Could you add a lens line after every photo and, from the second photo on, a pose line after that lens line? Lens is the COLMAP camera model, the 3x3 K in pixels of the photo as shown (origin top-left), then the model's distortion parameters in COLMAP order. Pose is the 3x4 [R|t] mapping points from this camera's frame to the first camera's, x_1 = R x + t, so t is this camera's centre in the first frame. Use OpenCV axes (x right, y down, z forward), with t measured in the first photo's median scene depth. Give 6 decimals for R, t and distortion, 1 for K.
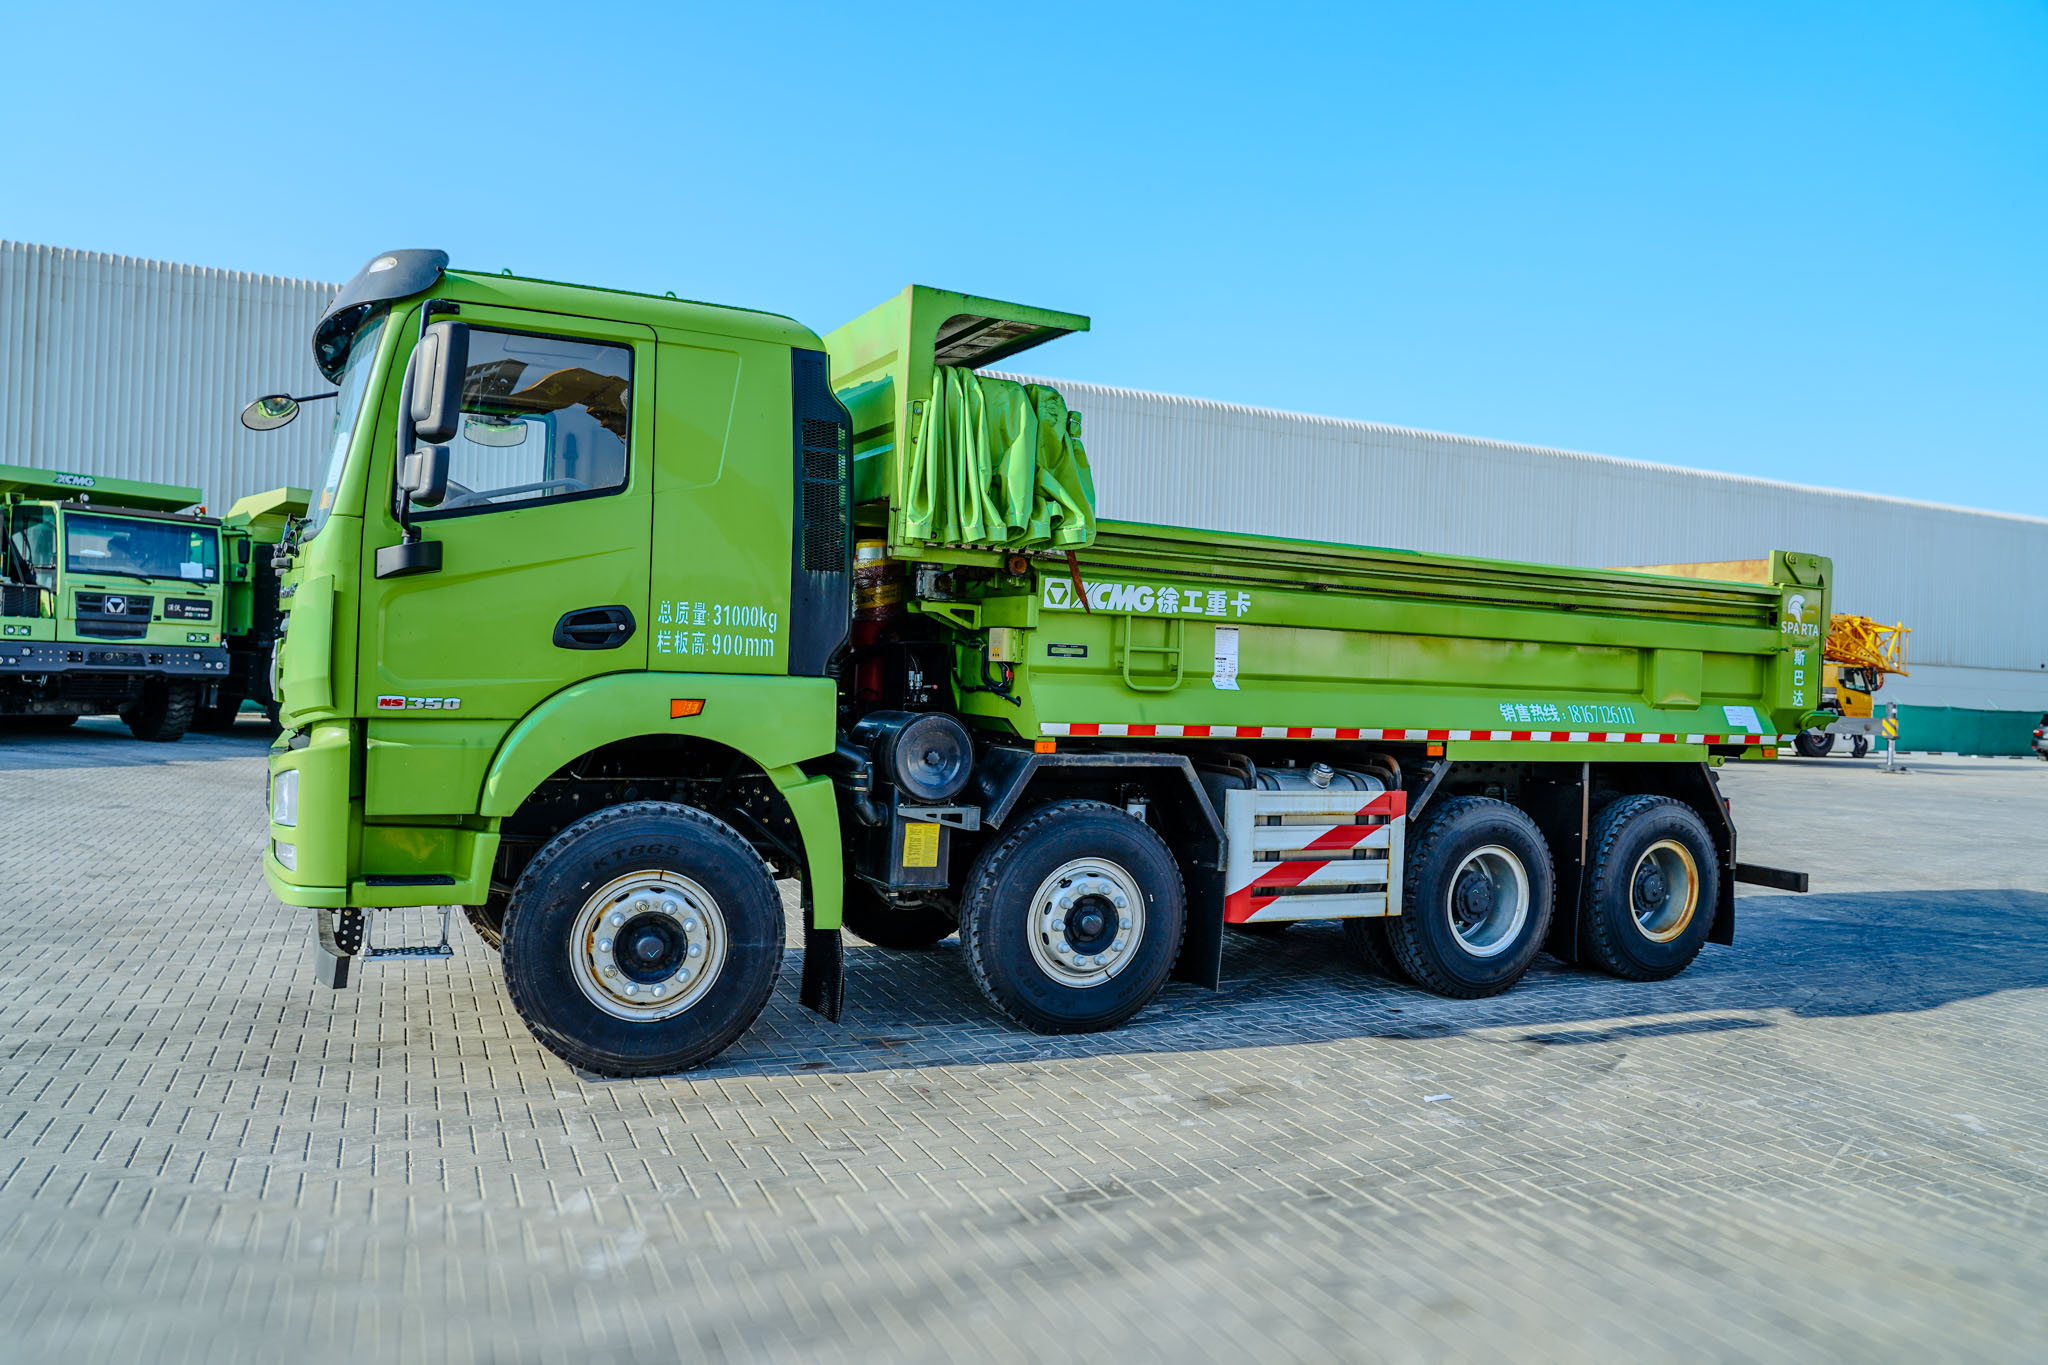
lens RADIAL K [[1374.1, 0, 1022.8], [0, 1374.1, 678.9], [0, 0, 1]] dist [-0.029382, 0.018756]
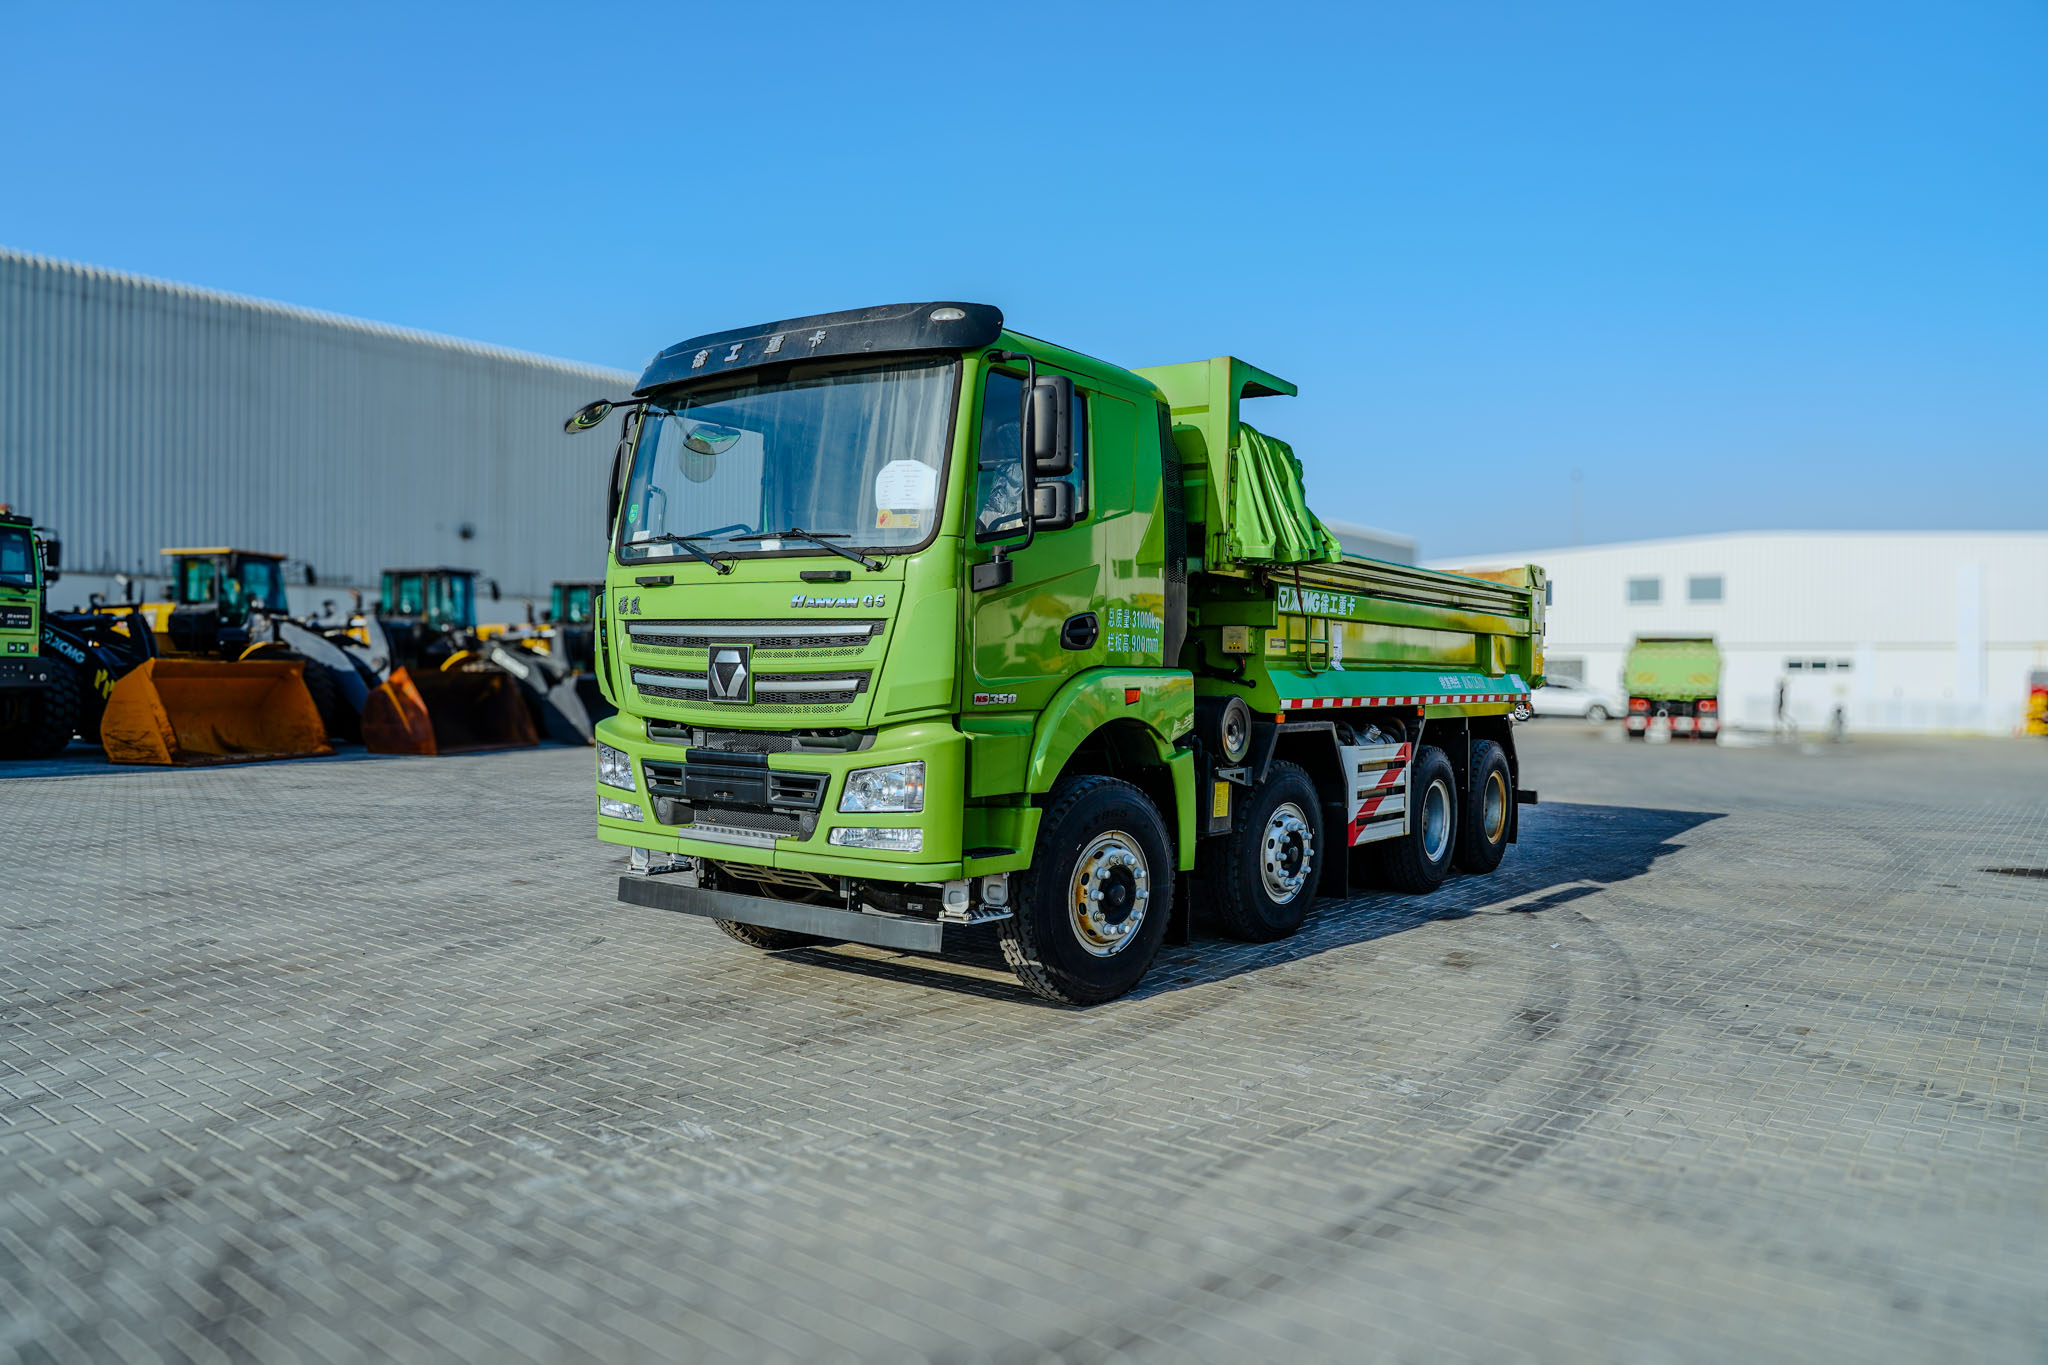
lens RADIAL K [[1374.1, 0, 1022.8], [0, 1374.1, 678.9], [0, 0, 1]] dist [-0.029382, 0.018756]
pose [[0.891327, -0.027589, 0.452520, -0.740239], [0.021540, 0.999597, 0.018515, -0.015815], [-0.452848, -0.006756, 0.891562, -0.038134]]
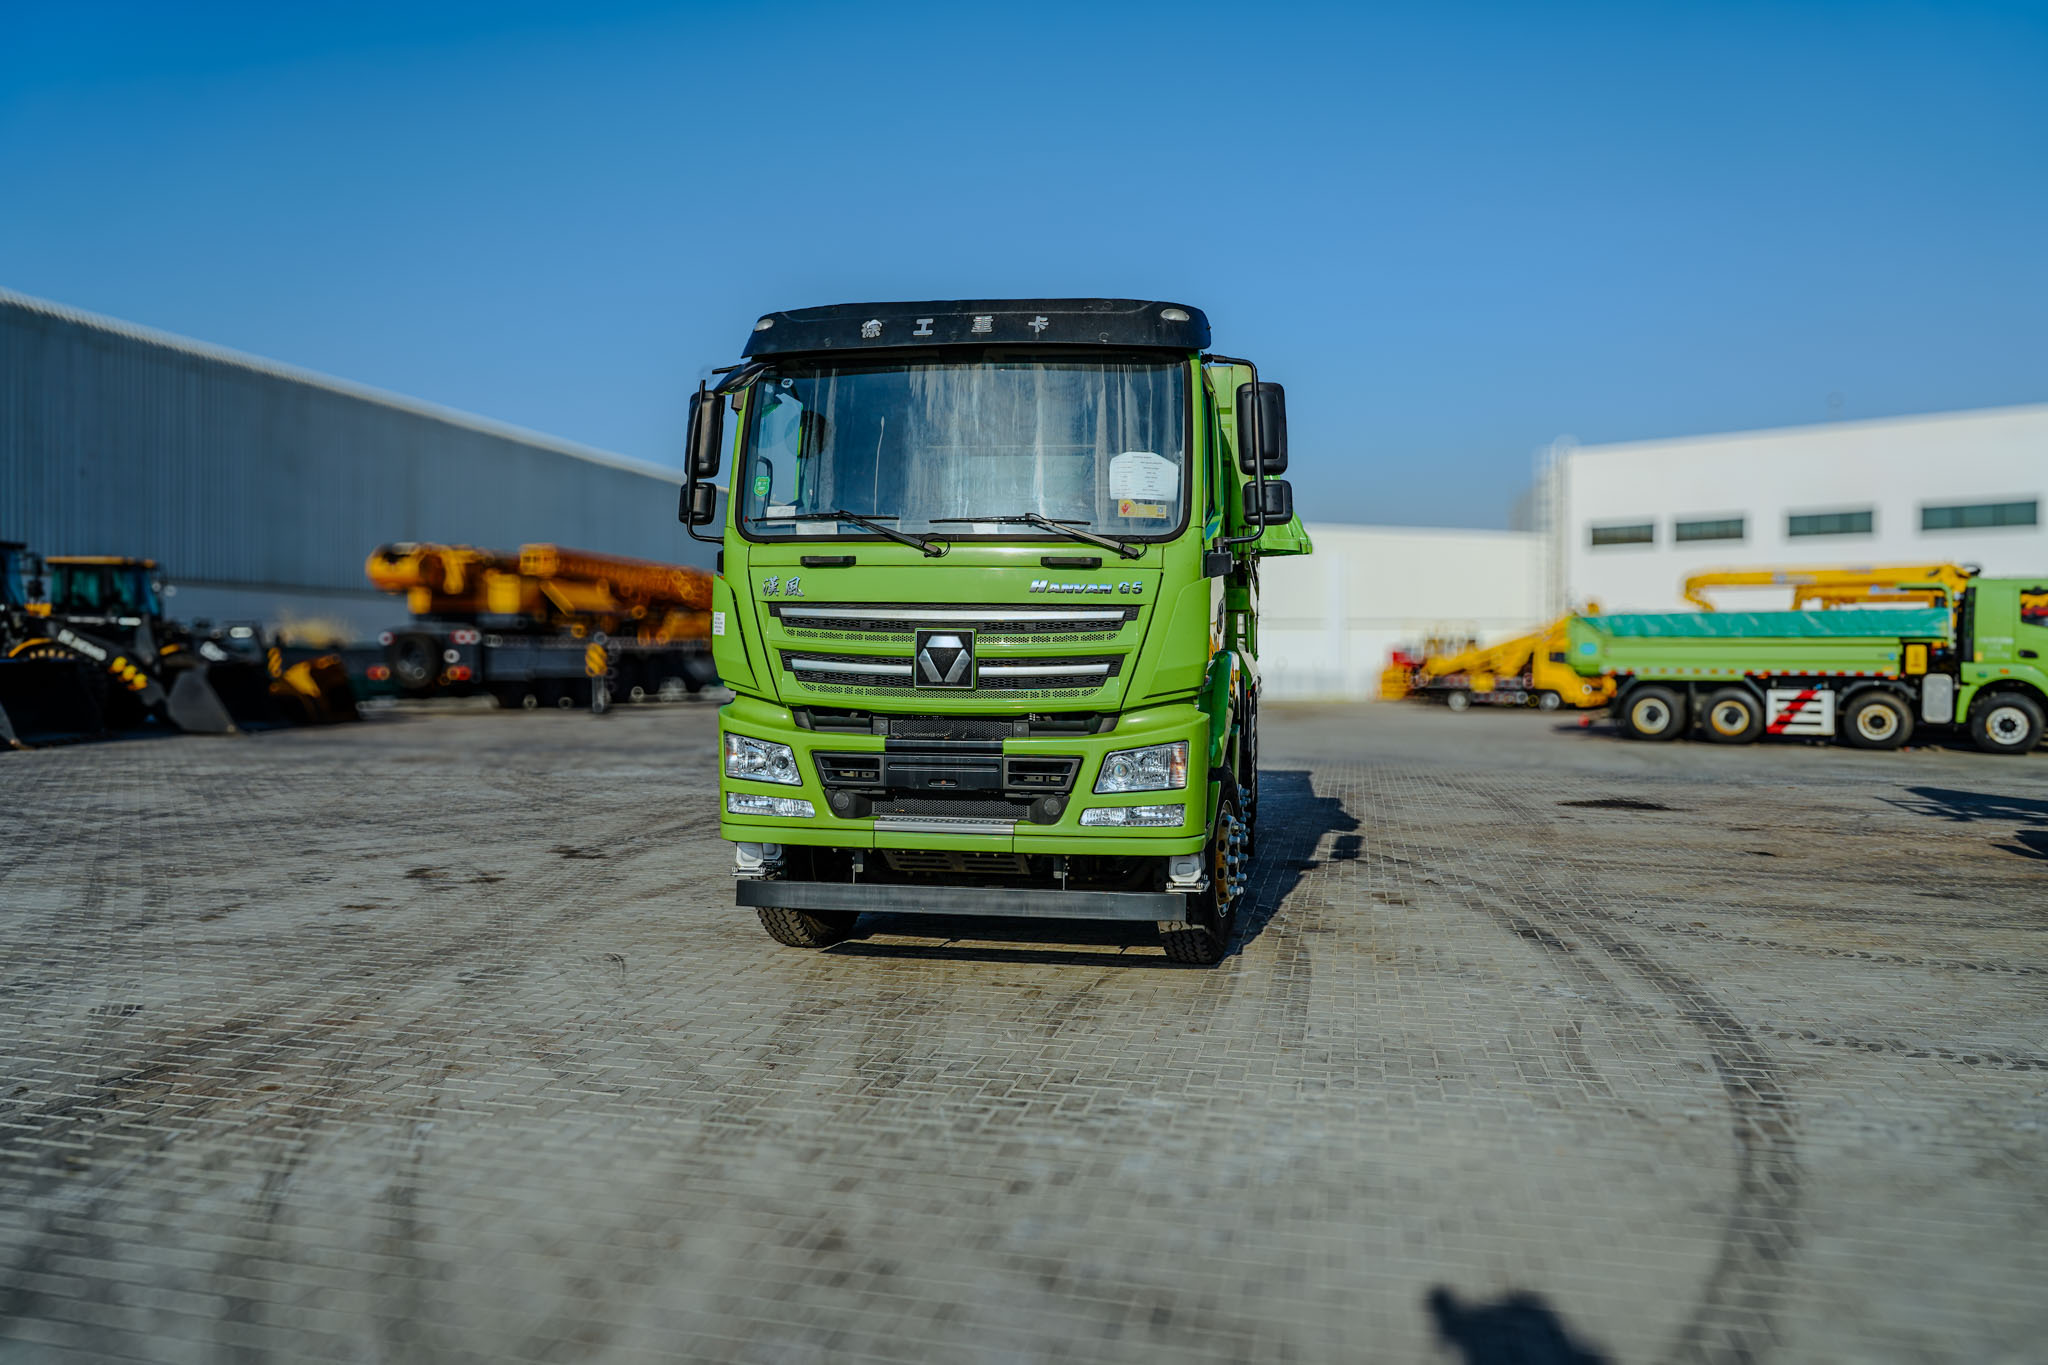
lens RADIAL K [[1404.7, 0, 1047.0], [0, 1404.7, 680.1], [0, 0, 1]] dist [-0.037585, 0.002808]
pose [[0.599875, -0.046693, 0.798730, -1.207260], [0.017861, 0.998828, 0.044977, -0.033340], [-0.799894, -0.012714, 0.600006, 0.276687]]
